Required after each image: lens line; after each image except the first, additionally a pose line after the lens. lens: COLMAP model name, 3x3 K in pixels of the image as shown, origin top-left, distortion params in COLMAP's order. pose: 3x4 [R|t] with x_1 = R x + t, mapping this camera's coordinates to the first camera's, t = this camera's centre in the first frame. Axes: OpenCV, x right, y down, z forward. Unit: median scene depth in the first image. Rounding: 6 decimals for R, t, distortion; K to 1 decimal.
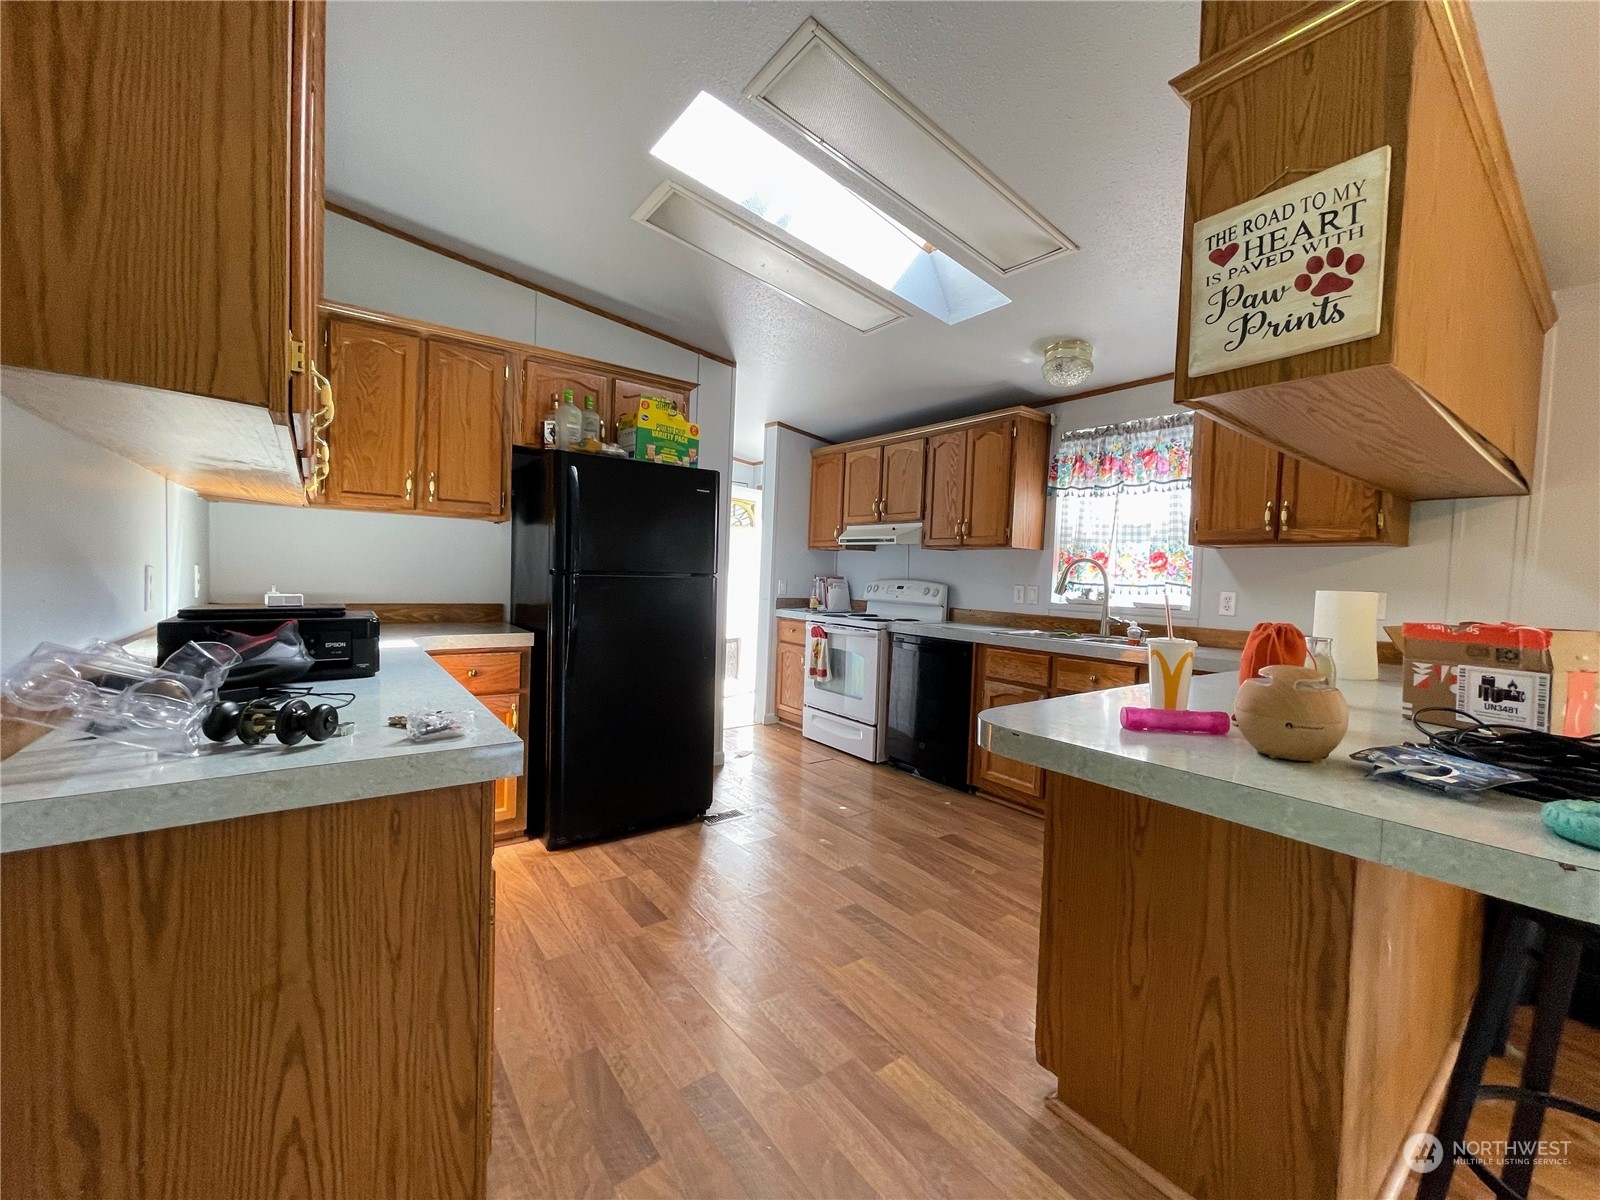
lens RADIAL K [[642.9, 0, 797.2], [0, 642.9, 595.8], [0, 0, 1]] dist [-0.004028, 0.001158]
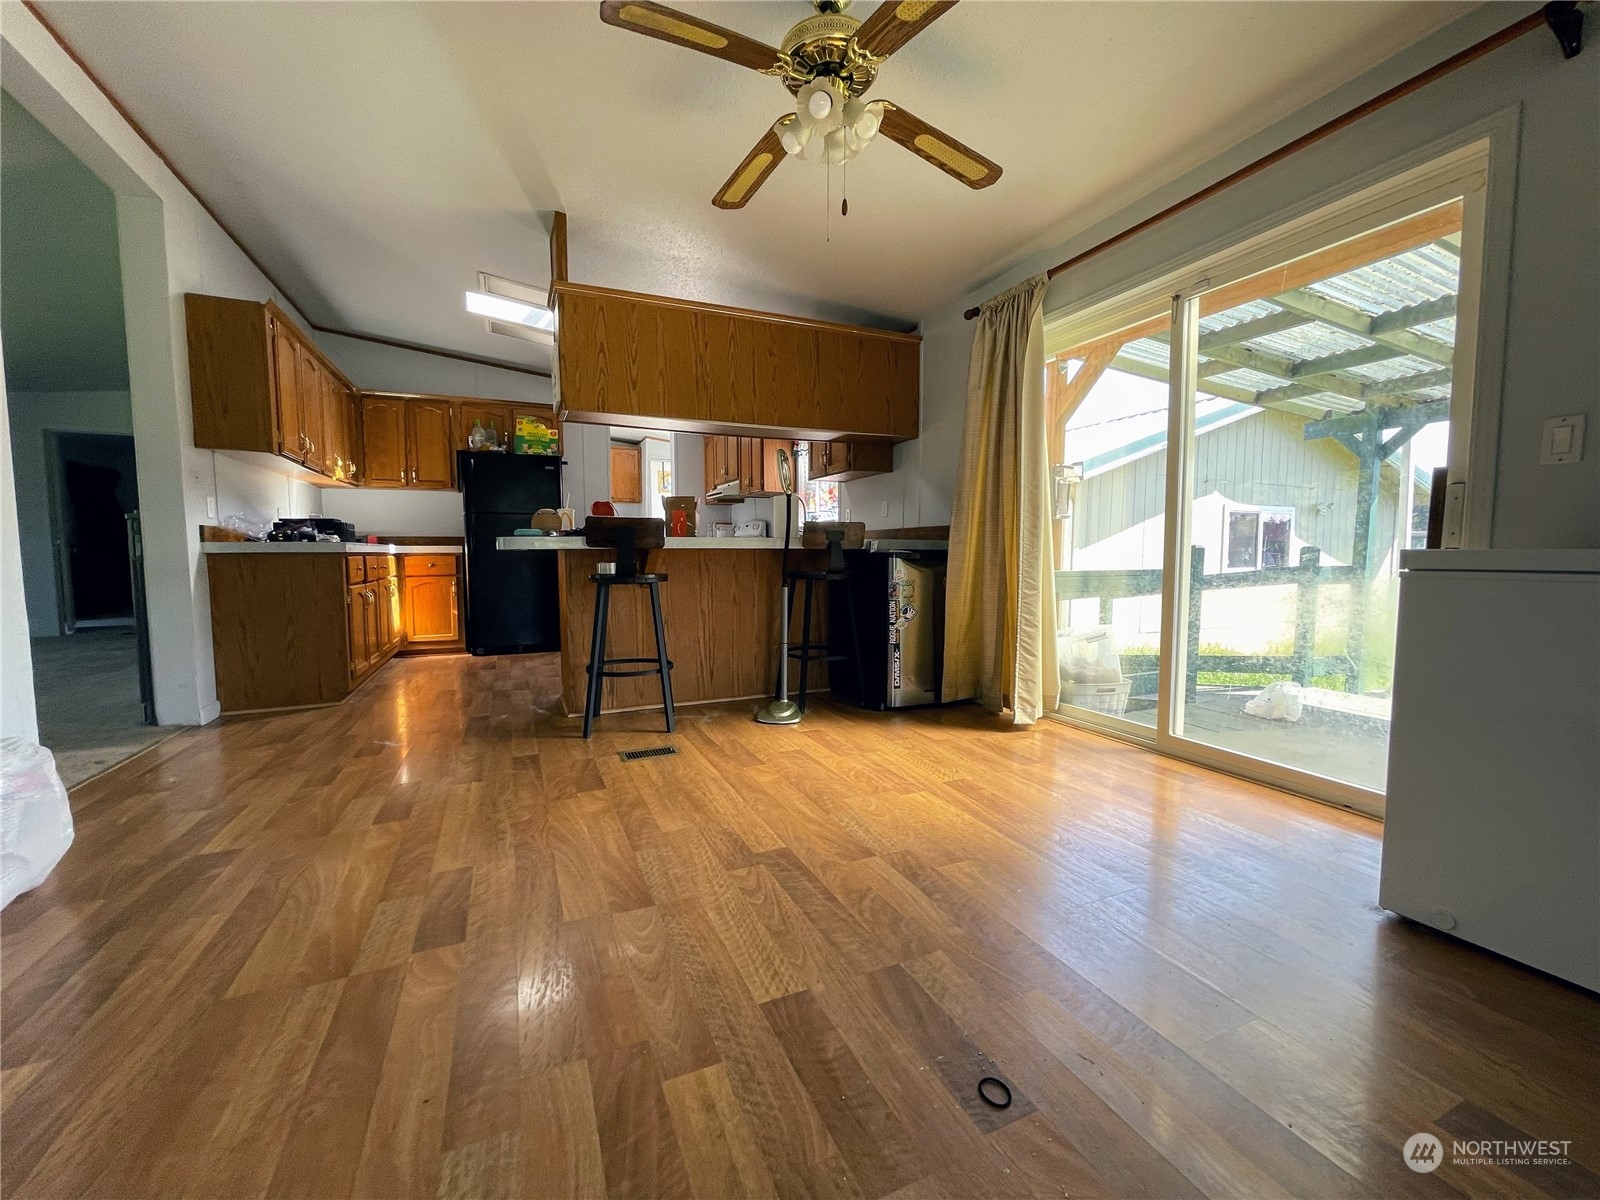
lens RADIAL K [[642.9, 0, 801.0], [0, 642.9, 596.4], [0, 0, 1]] dist [-0.004028, 0.001158]
pose [[0.975954, -0.023398, -0.216718, 0.987440], [0.030500, 0.999100, 0.029483, 0.179689], [0.215833, -0.035384, 0.975789, -0.675690]]
